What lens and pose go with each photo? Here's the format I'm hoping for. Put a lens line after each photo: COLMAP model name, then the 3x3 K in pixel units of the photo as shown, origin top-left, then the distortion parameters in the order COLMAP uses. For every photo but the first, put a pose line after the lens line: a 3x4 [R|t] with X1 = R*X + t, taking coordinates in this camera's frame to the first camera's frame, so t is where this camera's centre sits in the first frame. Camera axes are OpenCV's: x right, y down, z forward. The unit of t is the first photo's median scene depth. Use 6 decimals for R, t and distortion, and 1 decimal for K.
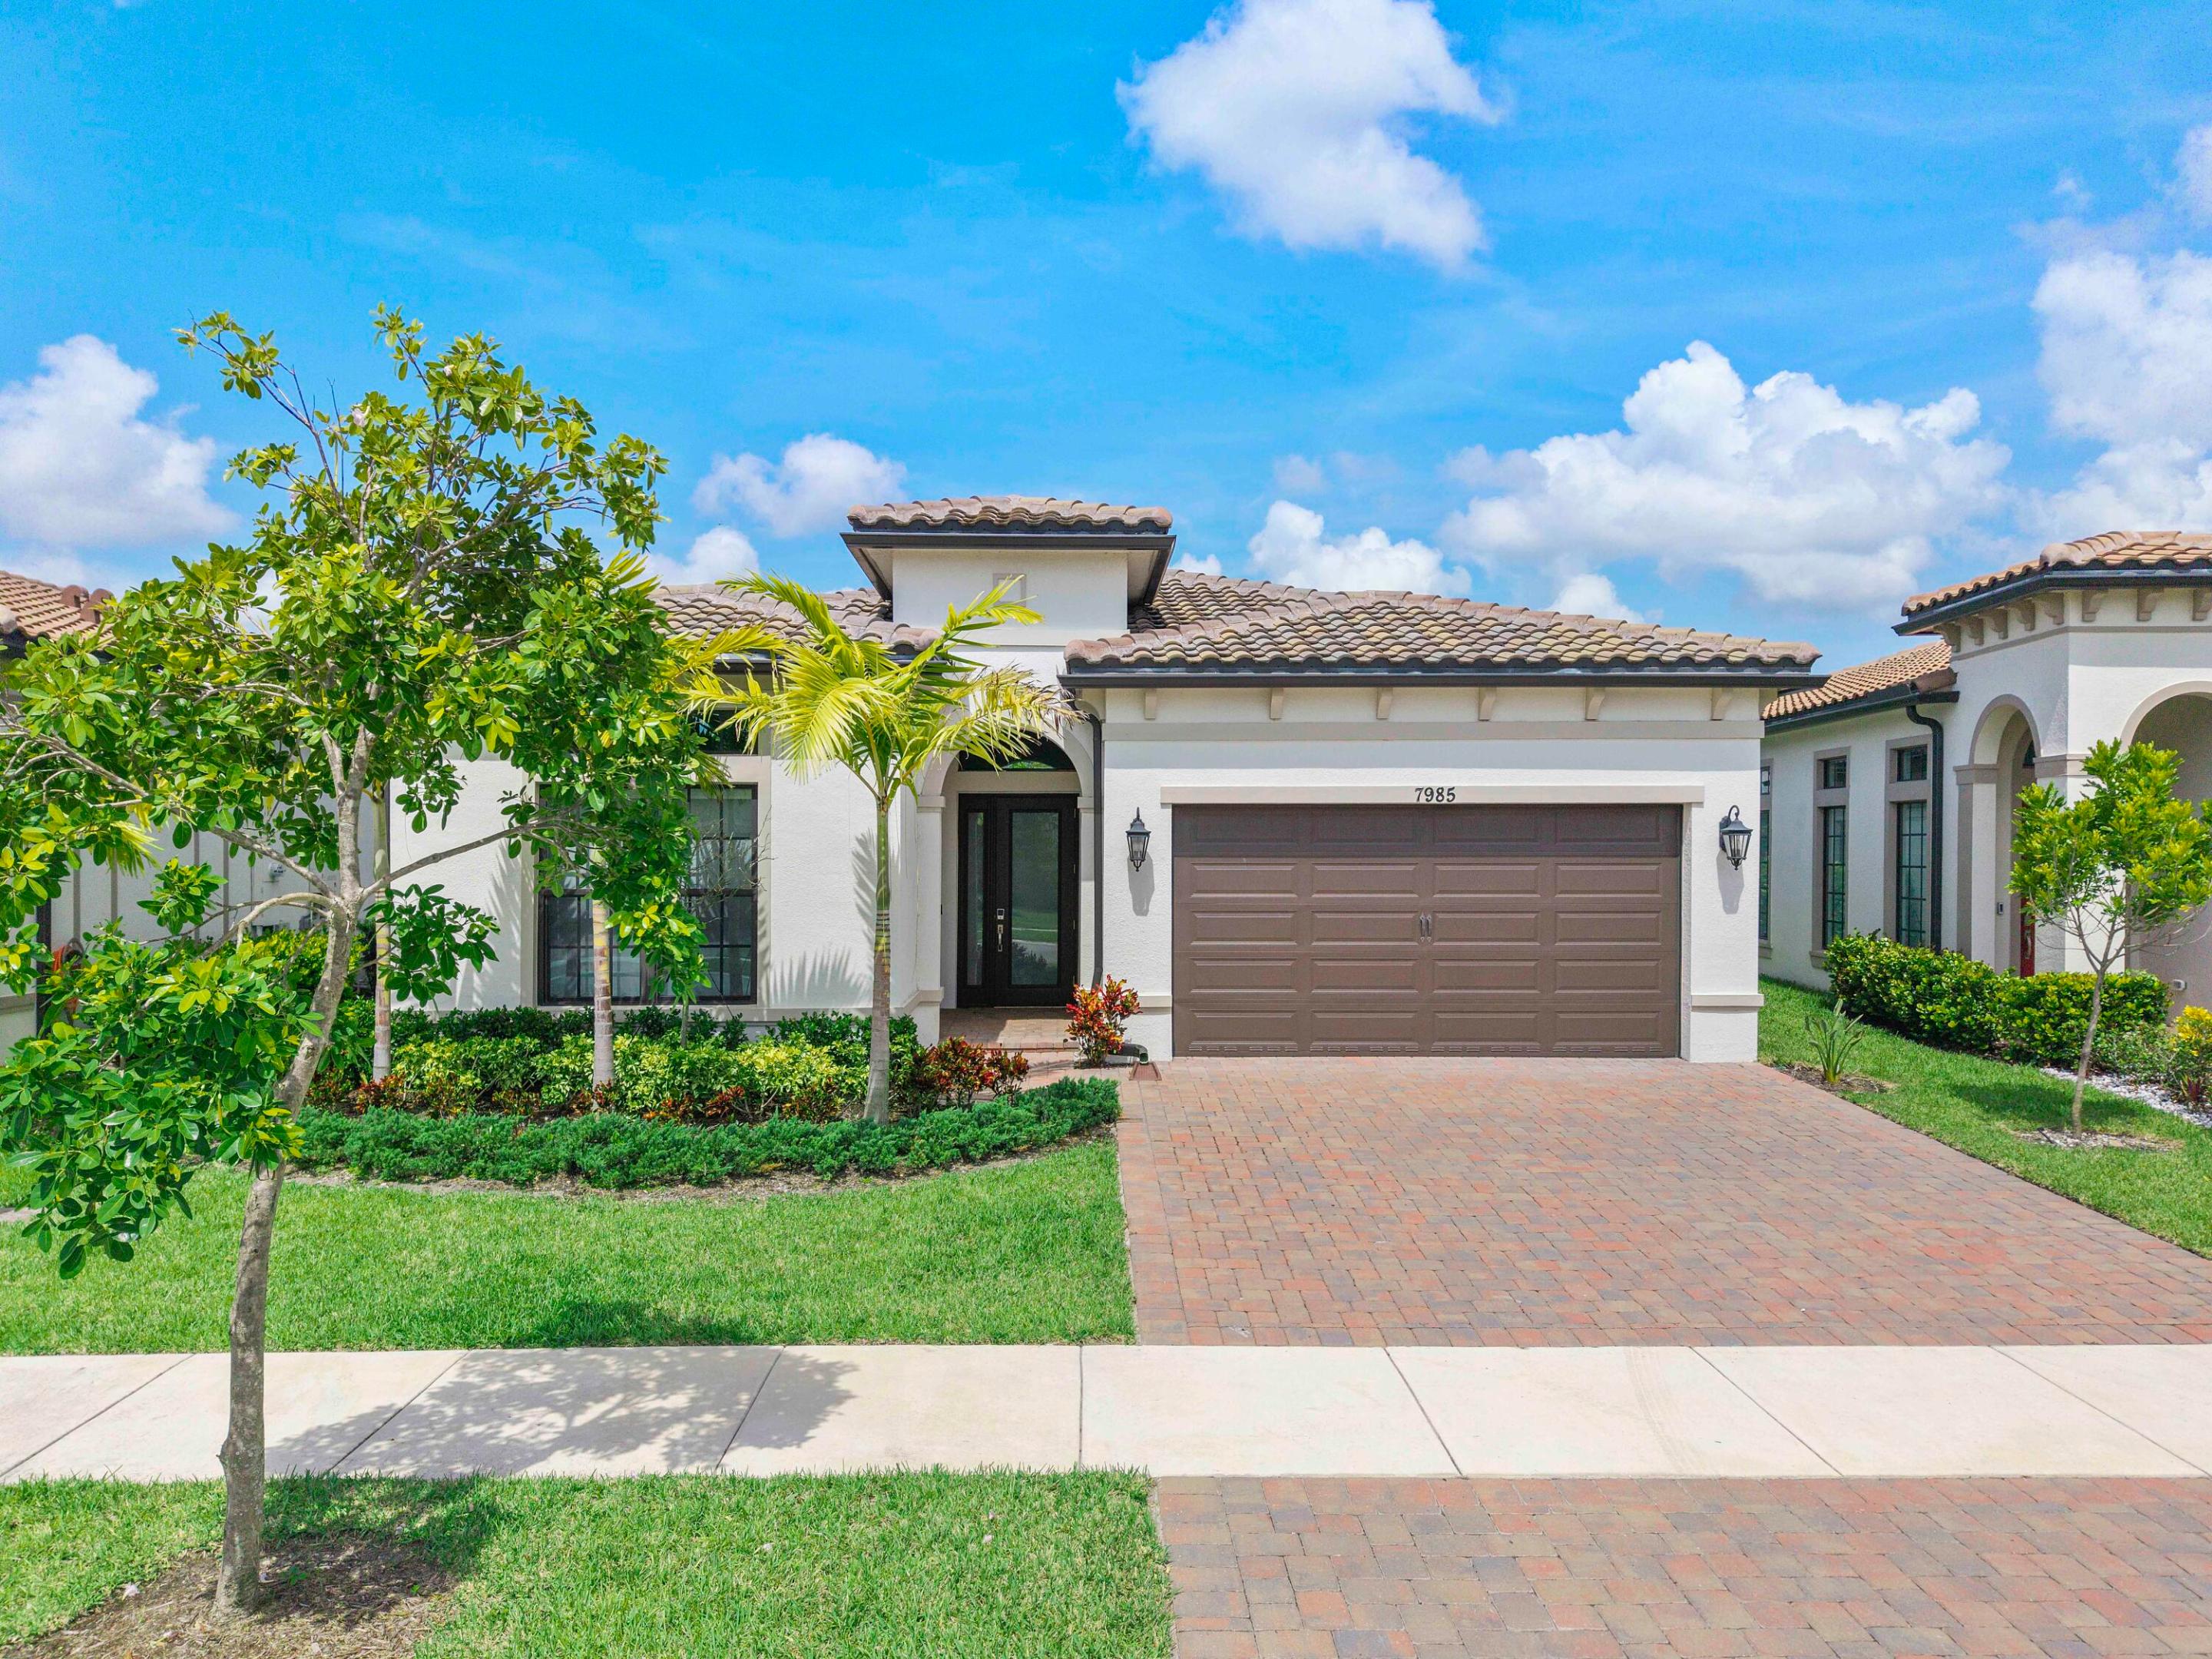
lens RADIAL K [[1558.0, 0, 1099.4], [0, 1558.0, 827.6], [0, 0, 1]] dist [0.006978, 0.004427]
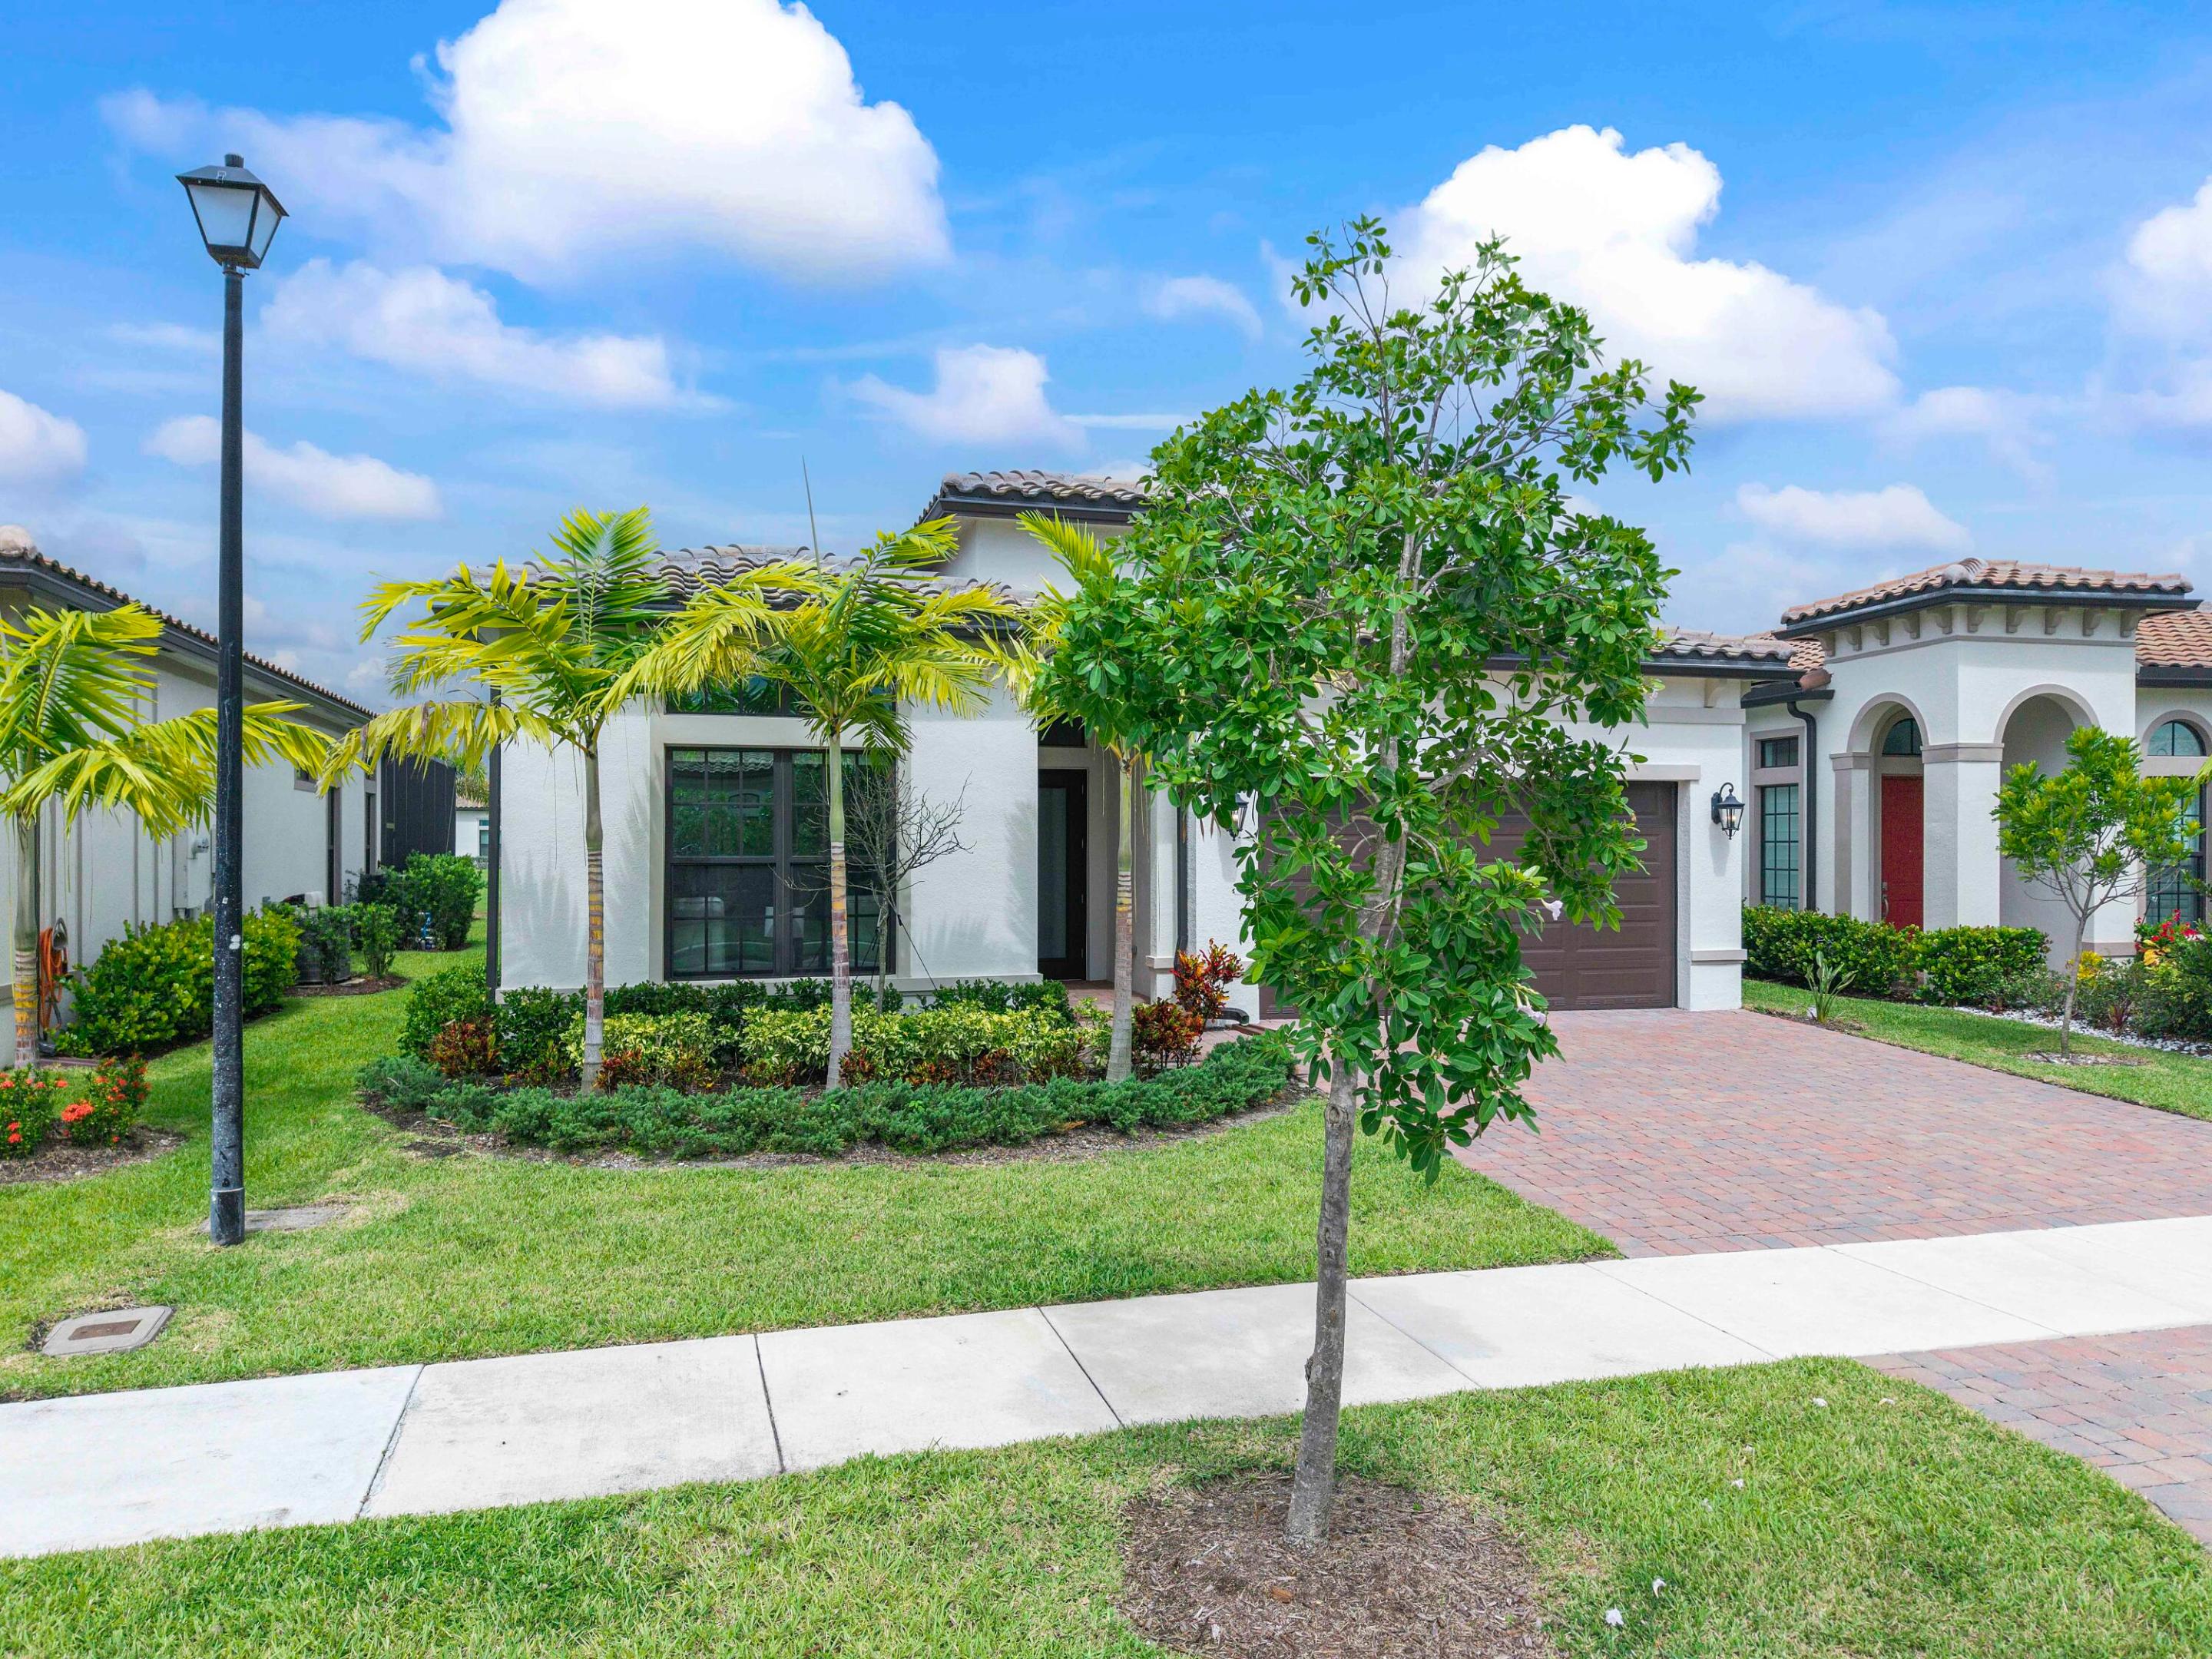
lens RADIAL K [[1529.5, 0, 1106.0], [0, 1529.5, 829.5], [0, 0, 1]] dist [0.005139, -0.000155]
pose [[0.968341, 0.002016, 0.249624, -0.396849], [-0.003039, 0.999988, 0.003713, 0.021800], [-0.249614, -0.004354, 0.968336, 0.045000]]
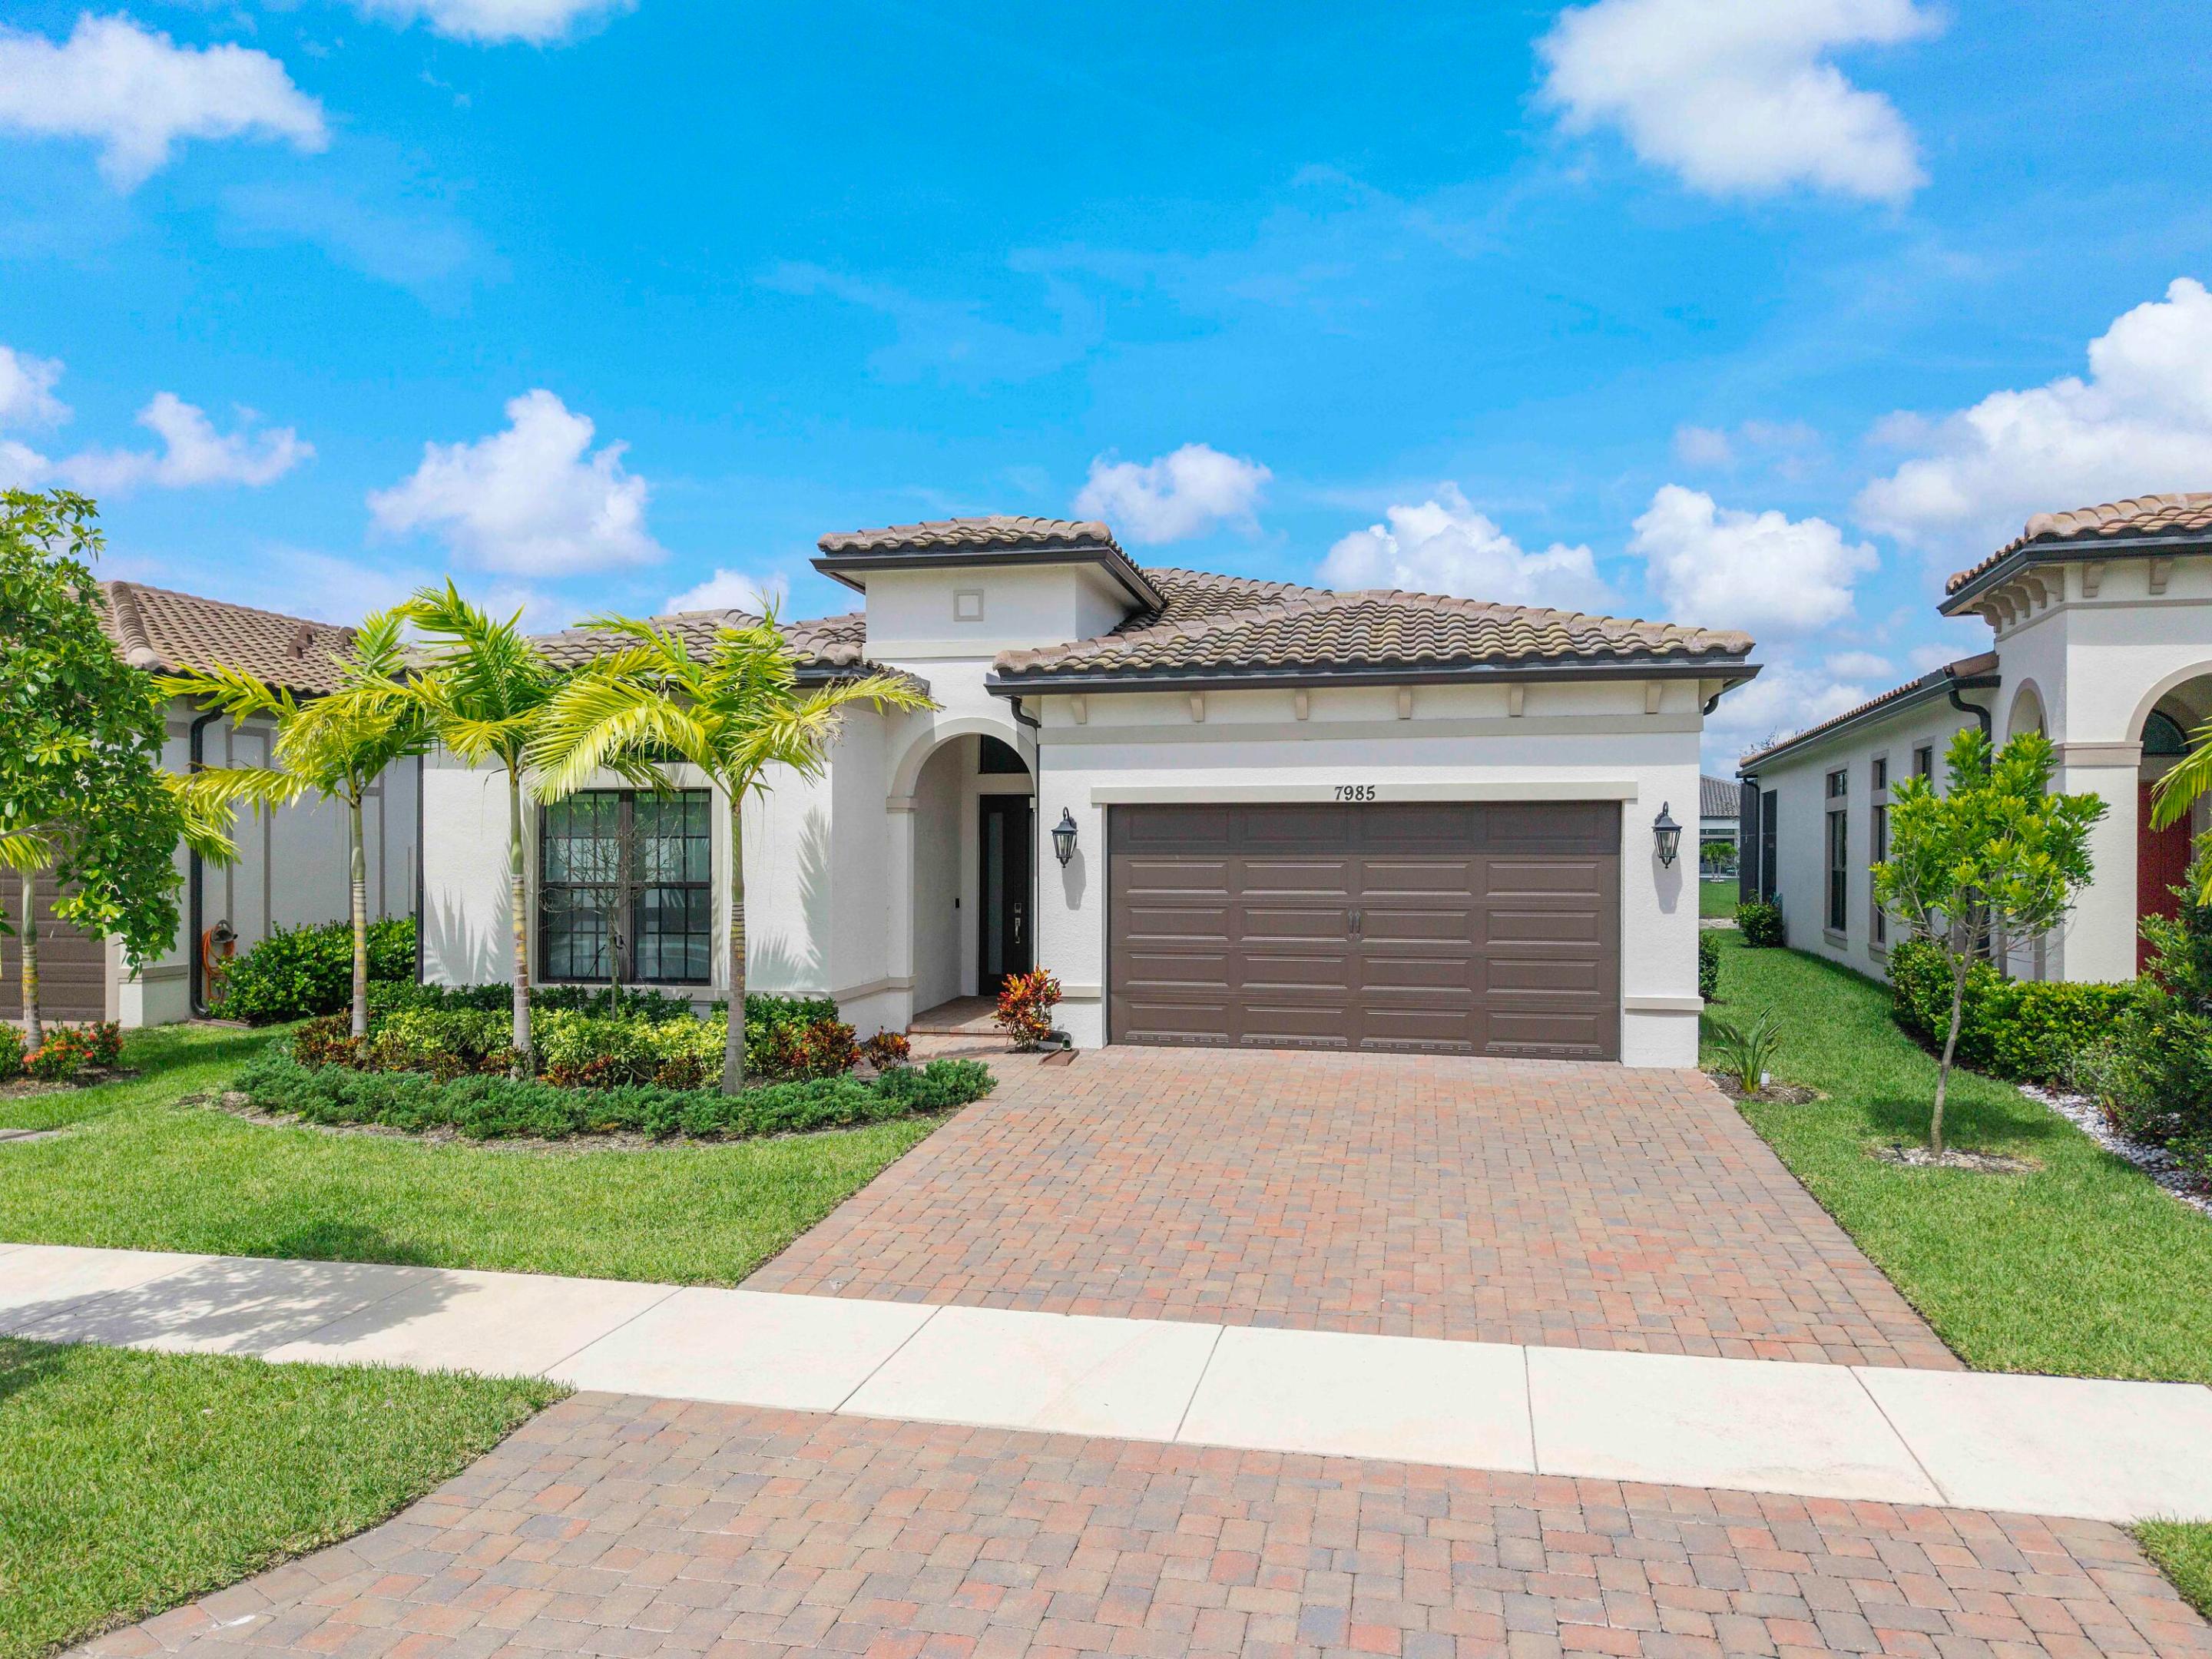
lens RADIAL K [[1536.7, 0, 1083.4], [0, 1536.7, 831.1], [0, 0, 1]] dist [0.004438, -0.001296]
pose [[0.972699, -0.002508, -0.232058, 0.356356], [0.003482, 0.999987, 0.003787, -0.001113], [0.232046, -0.004491, 0.972695, -0.012624]]
